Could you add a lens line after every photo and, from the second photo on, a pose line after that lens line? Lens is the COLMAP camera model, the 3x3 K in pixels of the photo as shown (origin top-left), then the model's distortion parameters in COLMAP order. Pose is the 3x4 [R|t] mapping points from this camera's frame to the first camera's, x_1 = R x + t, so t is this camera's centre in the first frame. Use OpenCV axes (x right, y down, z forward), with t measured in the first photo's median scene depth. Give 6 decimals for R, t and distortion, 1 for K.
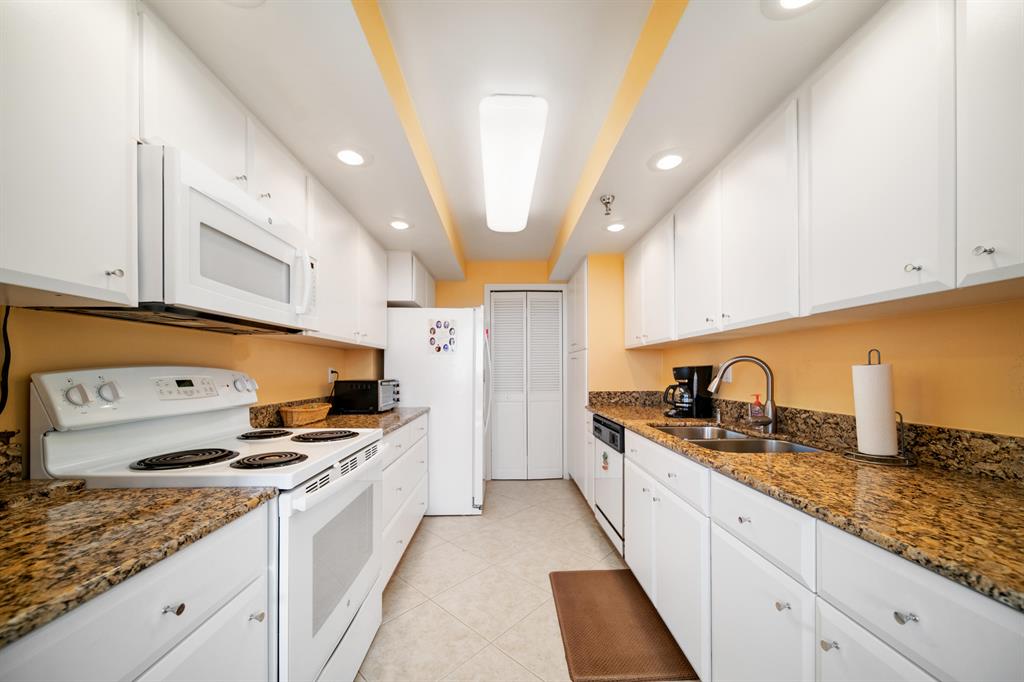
lens RADIAL K [[379.5, 0, 514.3], [0, 379.5, 370.4], [0, 0, 1]] dist [-0.000171, -0.000060]
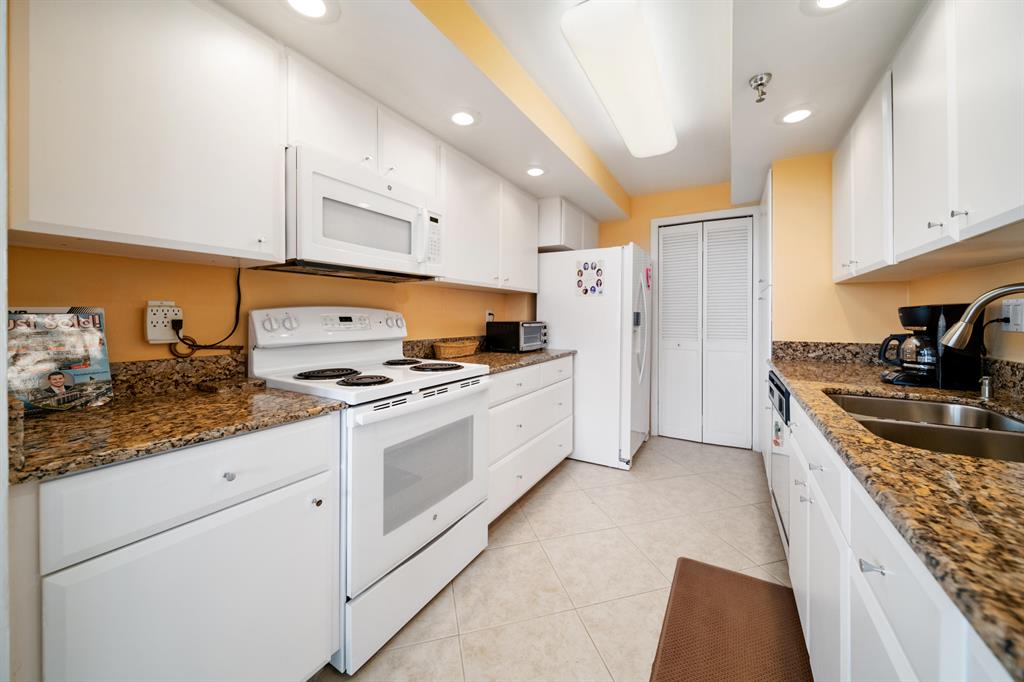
lens RADIAL K [[373.1, 0, 513.9], [0, 373.1, 316.0], [0, 0, 1]] dist [0.001388, -0.000003]
pose [[0.847880, 0.004571, -0.530168, 0.209059], [-0.005583, 0.999984, -0.000307, 0.011770], [0.530158, 0.003220, 0.847893, 0.116329]]
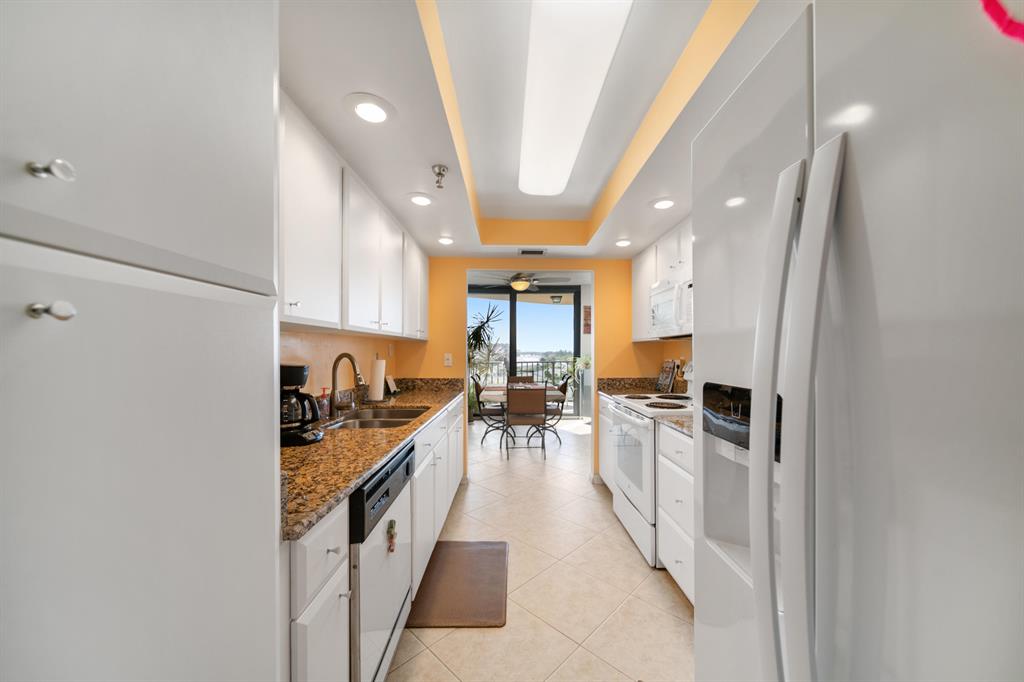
lens RADIAL K [[366.3, 0, 519.9], [0, 366.3, 343.2], [0, 0, 1]] dist [-0.000798, -0.000181]
pose [[-0.999946, 0.003083, 0.009928, 0.050557], [0.002899, 0.999823, -0.018573, -0.035159], [-0.009984, -0.018543, -0.999778, 1.725183]]
